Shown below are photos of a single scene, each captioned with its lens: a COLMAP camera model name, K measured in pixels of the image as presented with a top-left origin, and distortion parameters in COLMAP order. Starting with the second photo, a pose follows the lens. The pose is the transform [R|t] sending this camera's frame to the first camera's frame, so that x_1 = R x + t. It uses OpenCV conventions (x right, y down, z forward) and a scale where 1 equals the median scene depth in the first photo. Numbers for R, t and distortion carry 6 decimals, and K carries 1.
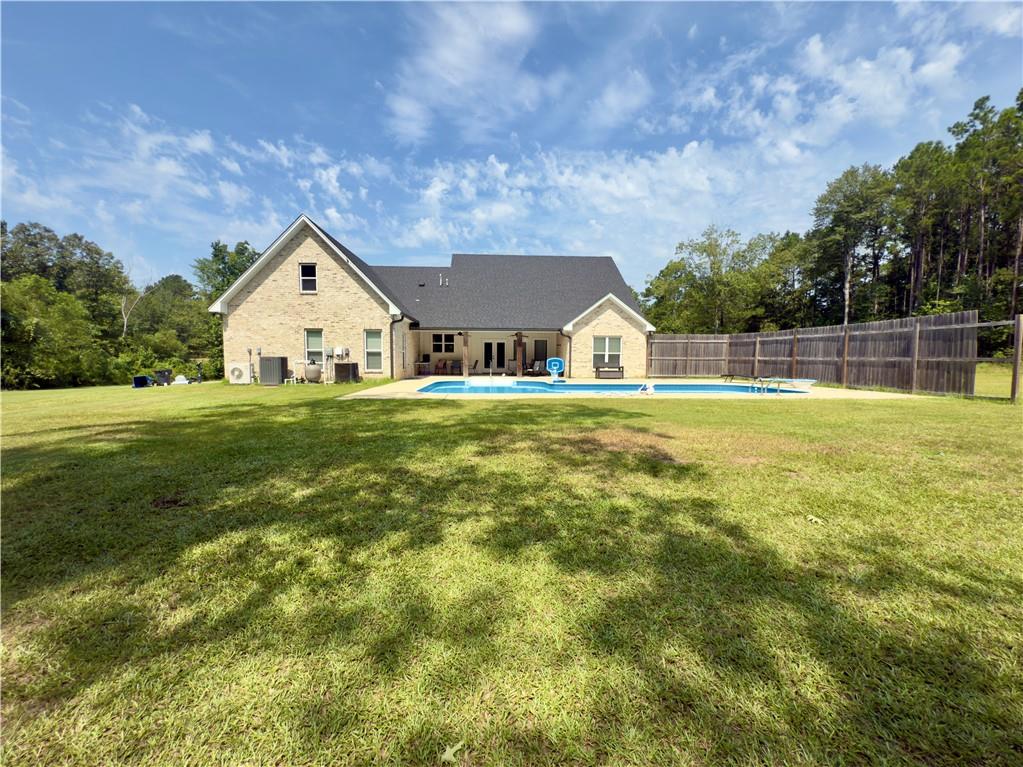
lens RADIAL K [[408.3, 0, 512.2], [0, 408.3, 385.3], [0, 0, 1]] dist [-0.000544, 0.000115]
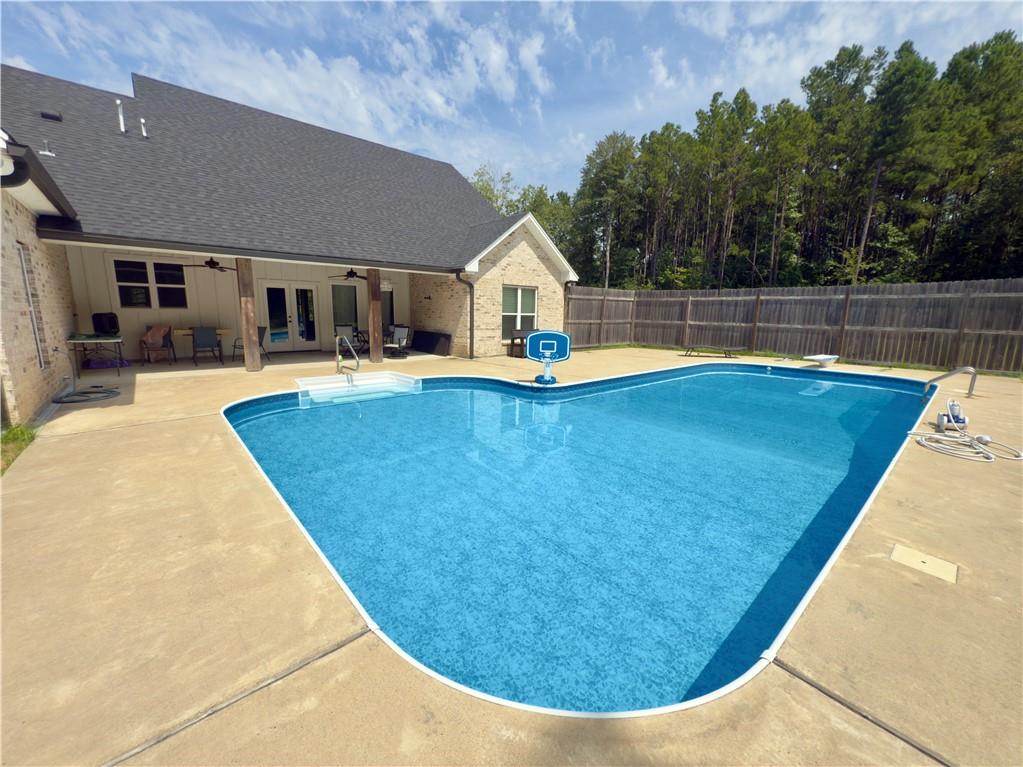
lens RADIAL K [[408.3, 0, 511.4], [0, 408.3, 386.6], [0, 0, 1]] dist [-0.000544, 0.000115]
pose [[0.786807, -0.104713, 0.608252, -0.166558], [0.030589, 0.990908, 0.131021, -0.051955], [-0.616441, -0.084482, 0.782856, 0.518552]]
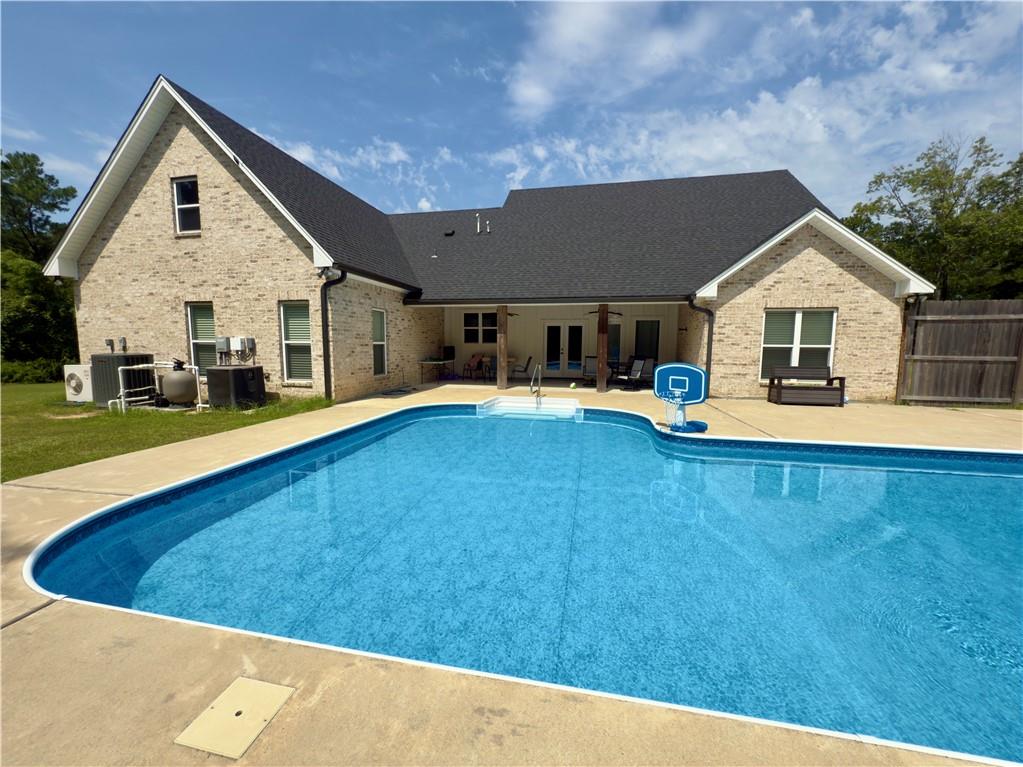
lens RADIAL K [[408.3, 0, 513.8], [0, 408.3, 387.1], [0, 0, 1]] dist [-0.000544, 0.000115]
pose [[0.966470, 0.028169, -0.255229, 0.043943], [-0.018484, 0.999018, 0.040267, -0.045814], [0.256112, -0.034199, 0.966042, 0.479505]]
